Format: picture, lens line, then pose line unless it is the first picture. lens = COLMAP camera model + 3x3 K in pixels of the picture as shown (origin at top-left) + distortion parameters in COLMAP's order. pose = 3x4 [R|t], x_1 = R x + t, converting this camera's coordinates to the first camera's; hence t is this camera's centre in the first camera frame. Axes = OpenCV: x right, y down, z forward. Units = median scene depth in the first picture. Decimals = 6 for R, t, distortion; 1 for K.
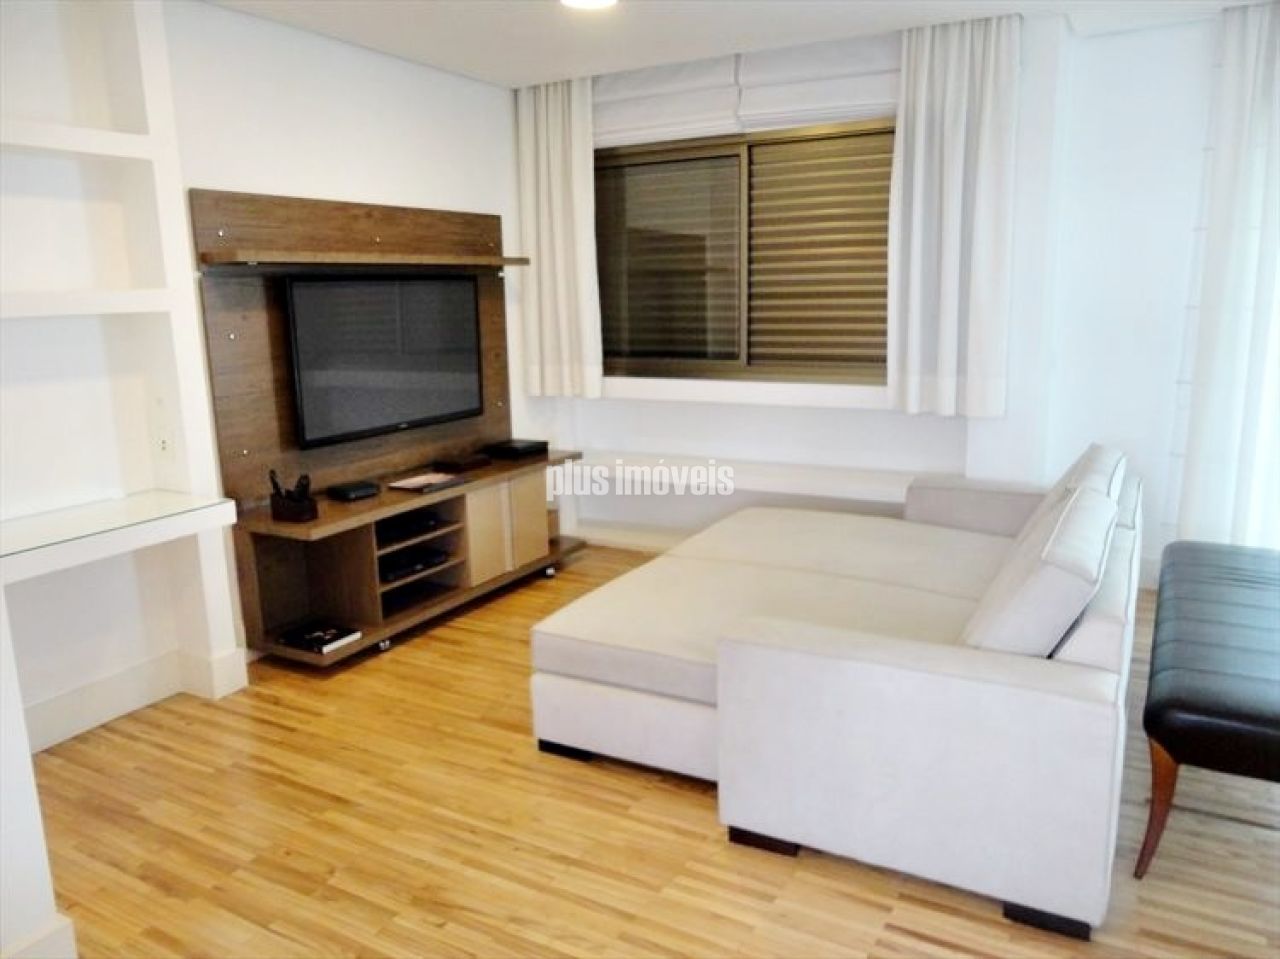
lens RADIAL K [[933.0, 0, 640.0], [0, 933.0, 479.5], [0, 0, 1]] dist [-0.008666, 0.004191]
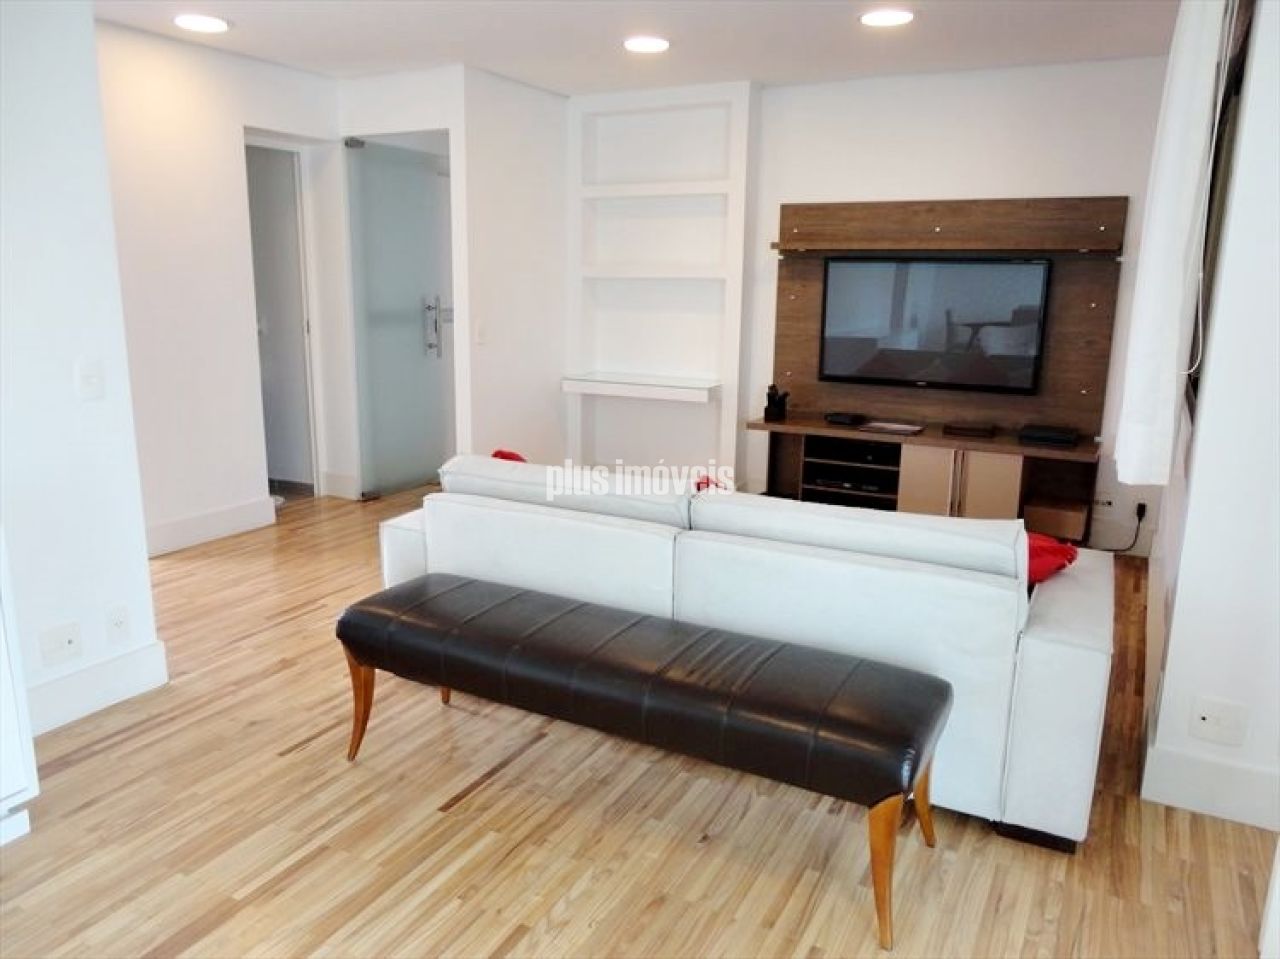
lens RADIAL K [[933.0, 0, 640.0], [0, 933.0, 479.5], [0, 0, 1]] dist [-0.008666, 0.004191]
pose [[0.020468, 0.229740, -0.973037, 1.014477], [-0.220466, 0.950321, 0.219739, -0.134403], [0.975180, 0.210024, 0.070101, 0.631832]]
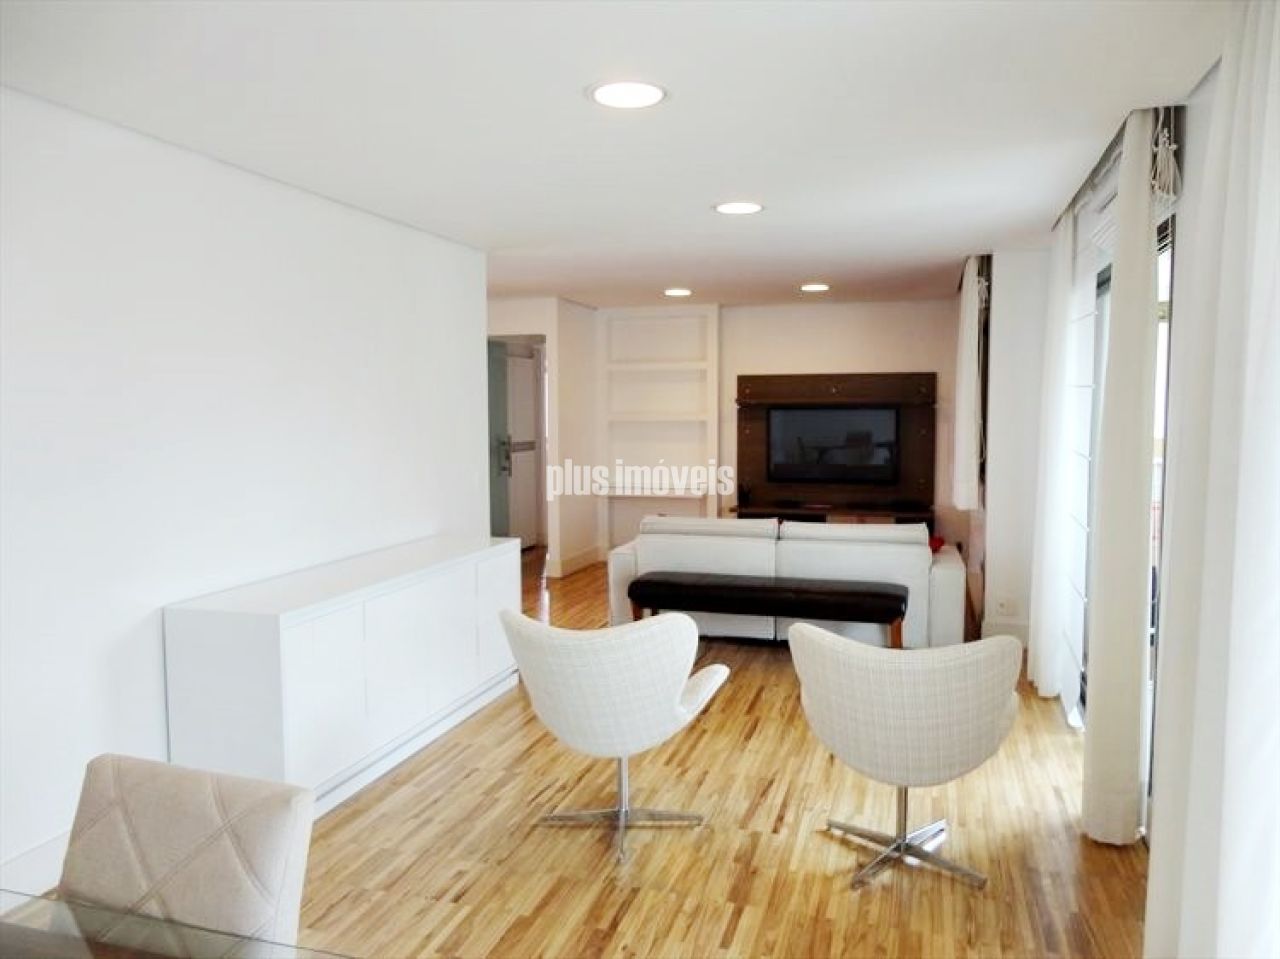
lens RADIAL K [[933.0, 0, 640.0], [0, 933.0, 479.5], [0, 0, 1]] dist [-0.008666, 0.004191]
pose [[0.211833, 0.091182, -0.973043, 1.741628], [-0.204141, 0.977804, 0.047186, -0.078066], [0.955747, 0.188642, 0.225745, 0.162406]]
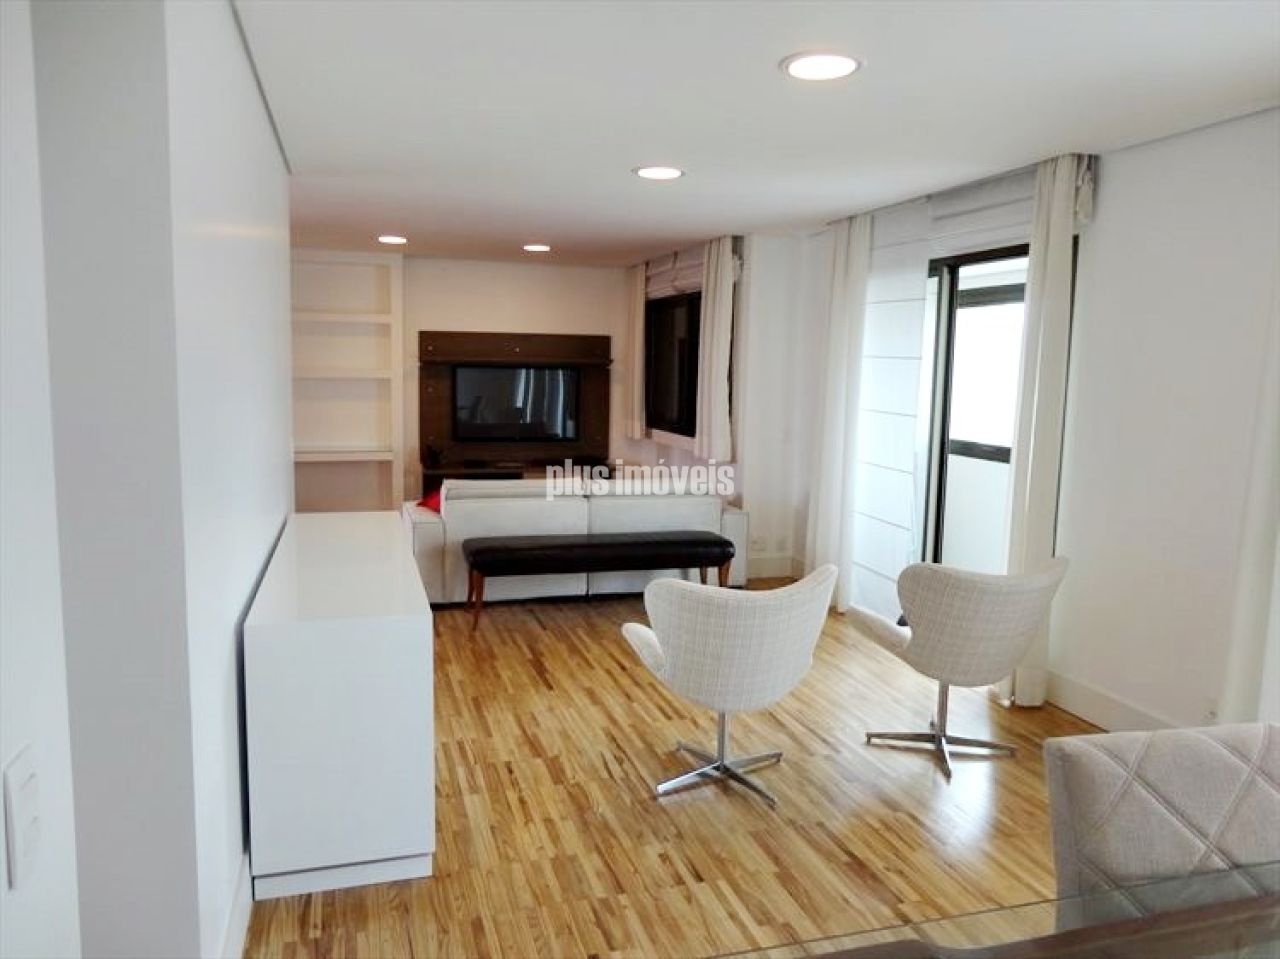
lens RADIAL K [[934.4, 0, 644.4], [0, 934.4, 474.3], [0, 0, 1]] dist [0.002886, 0.004961]
pose [[0.717555, 0.108562, -0.687989, 1.470158], [-0.173840, 0.984431, -0.025972, 0.025079], [0.674458, 0.138236, 0.725256, -0.316924]]
